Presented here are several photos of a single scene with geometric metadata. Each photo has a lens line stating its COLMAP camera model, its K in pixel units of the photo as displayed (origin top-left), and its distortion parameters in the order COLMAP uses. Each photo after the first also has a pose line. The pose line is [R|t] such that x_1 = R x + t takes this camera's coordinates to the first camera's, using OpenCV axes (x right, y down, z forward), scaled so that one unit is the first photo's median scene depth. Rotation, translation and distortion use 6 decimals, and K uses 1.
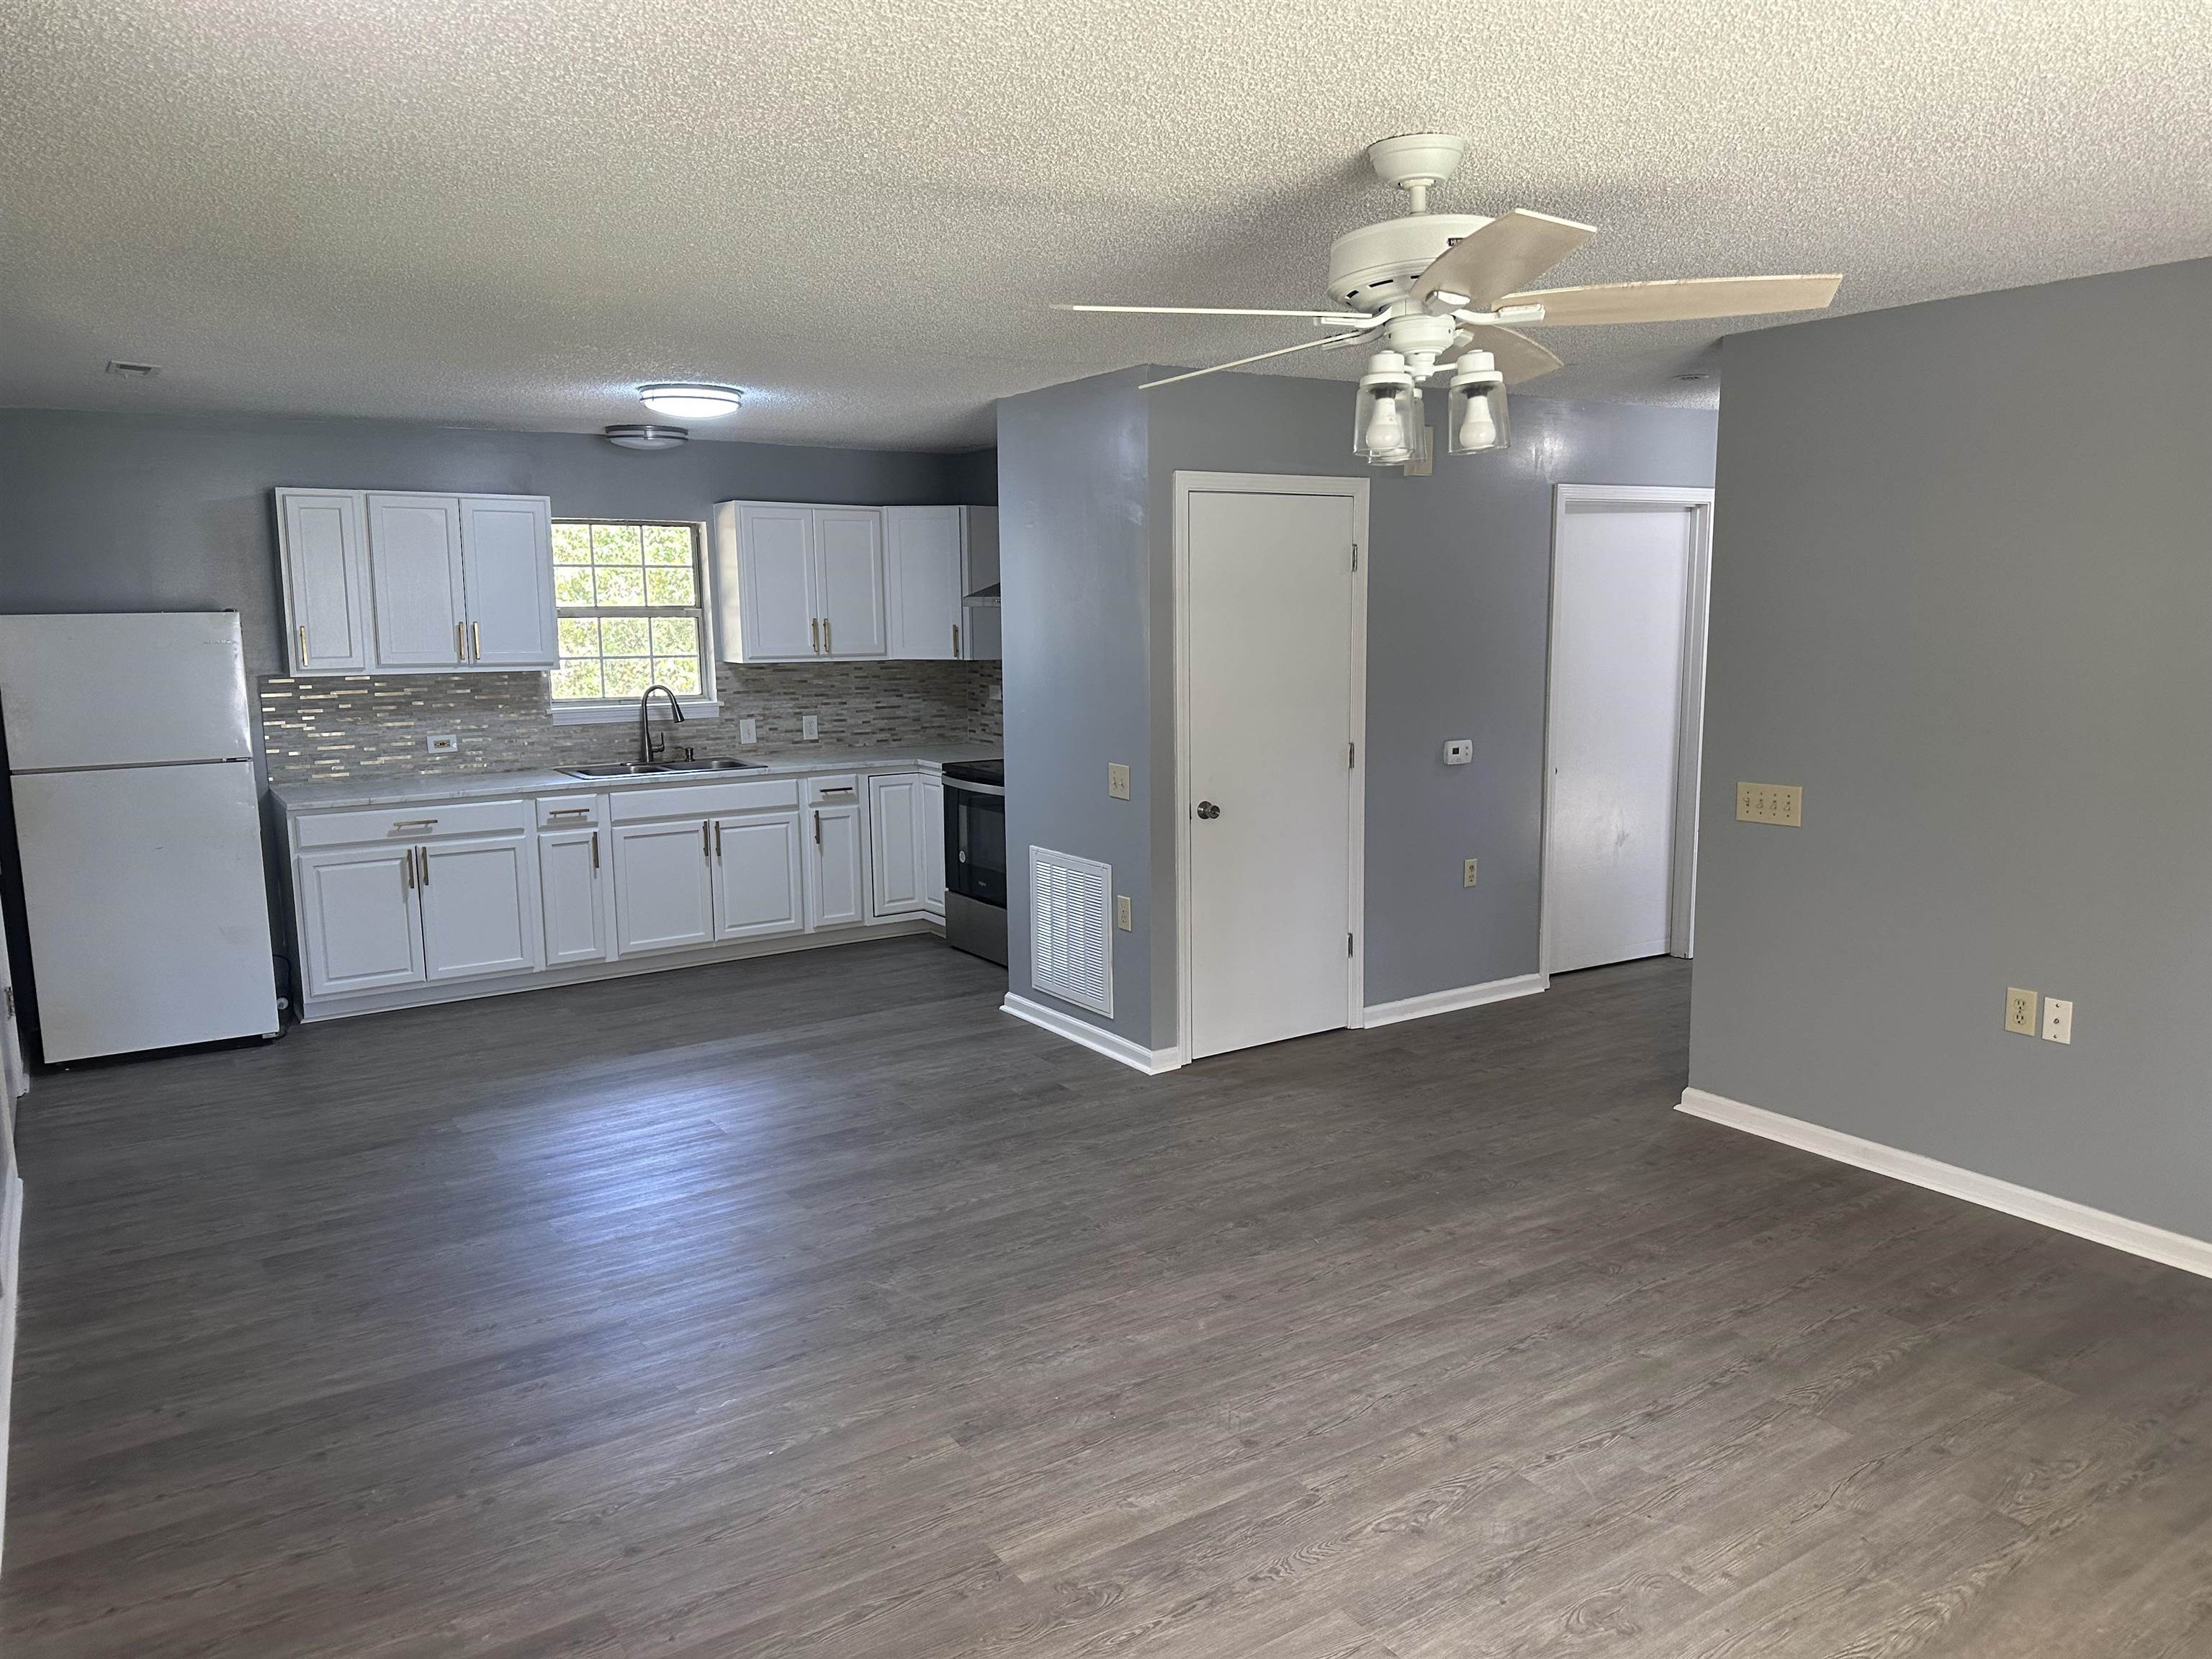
lens RADIAL K [[1525.6, 0, 1105.8], [0, 1525.6, 828.9], [0, 0, 1]] dist [0.006304, 0.001029]
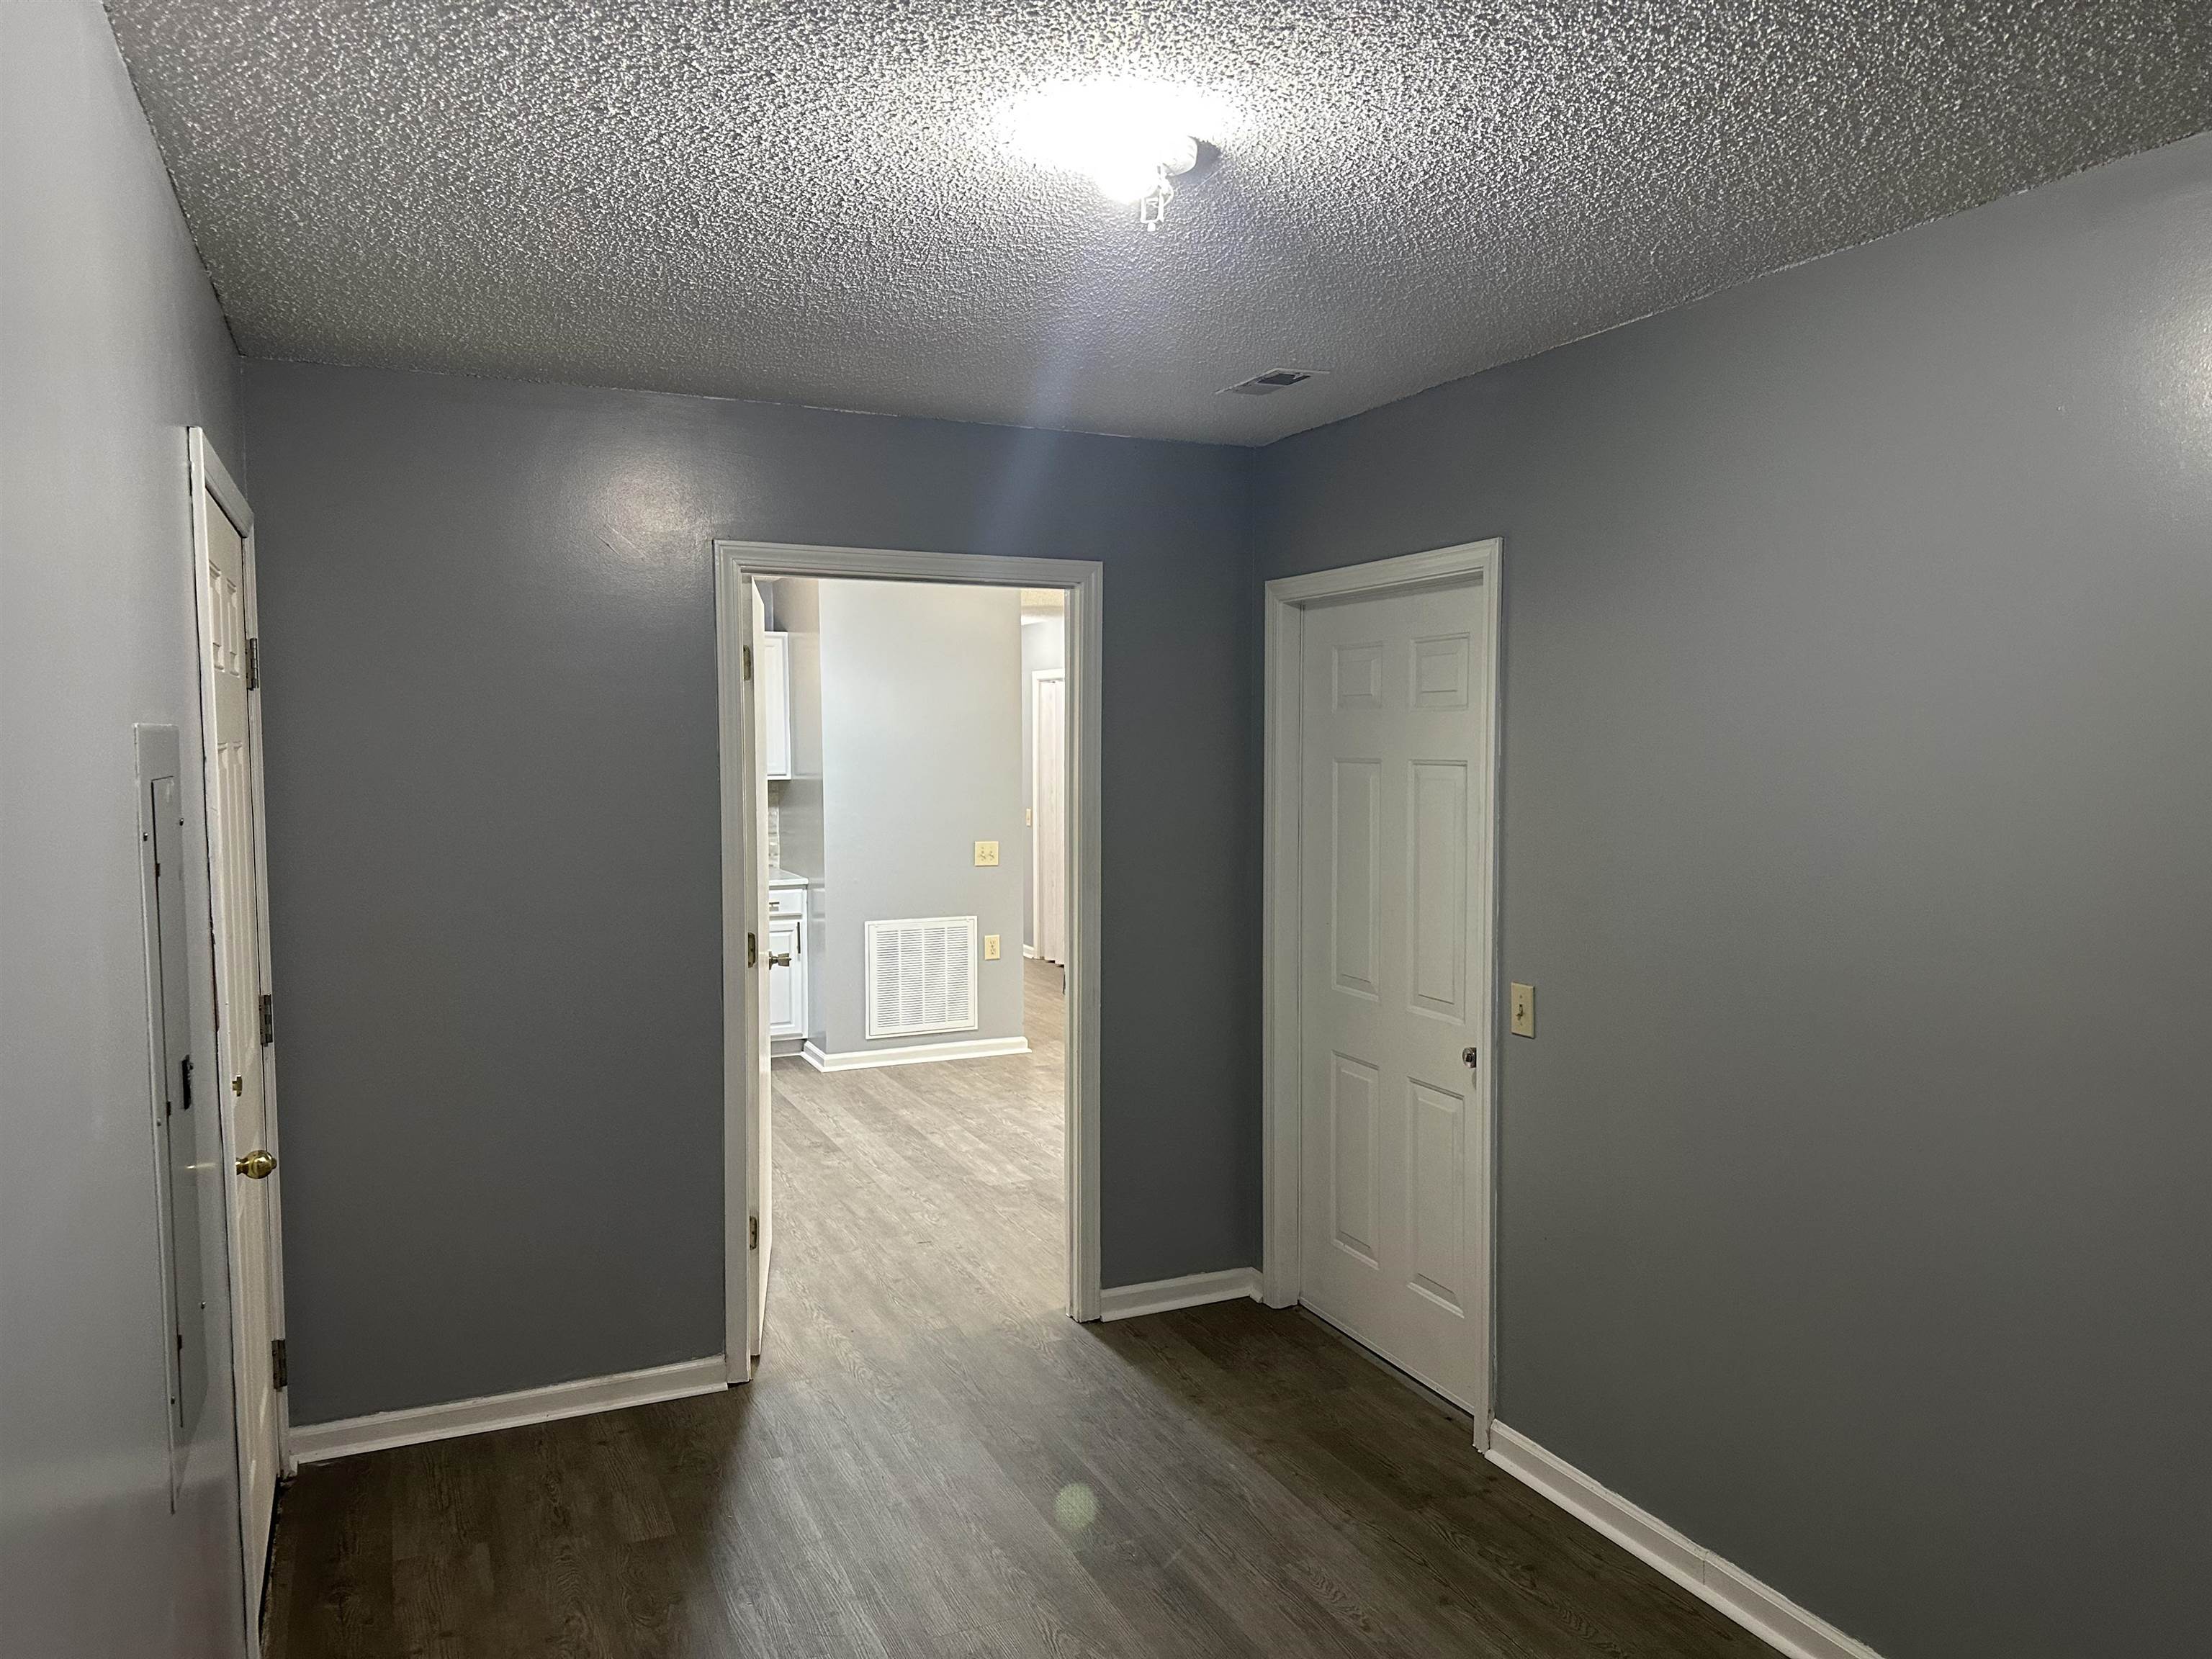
lens RADIAL K [[1525.6, 0, 1107.7], [0, 1525.6, 833.8], [0, 0, 1]] dist [0.006304, 0.001029]
pose [[0.124421, -0.027707, 0.991843, -1.348975], [0.146210, 0.989210, 0.009292, -0.045022], [-0.981398, 0.143861, 0.127130, 0.697111]]
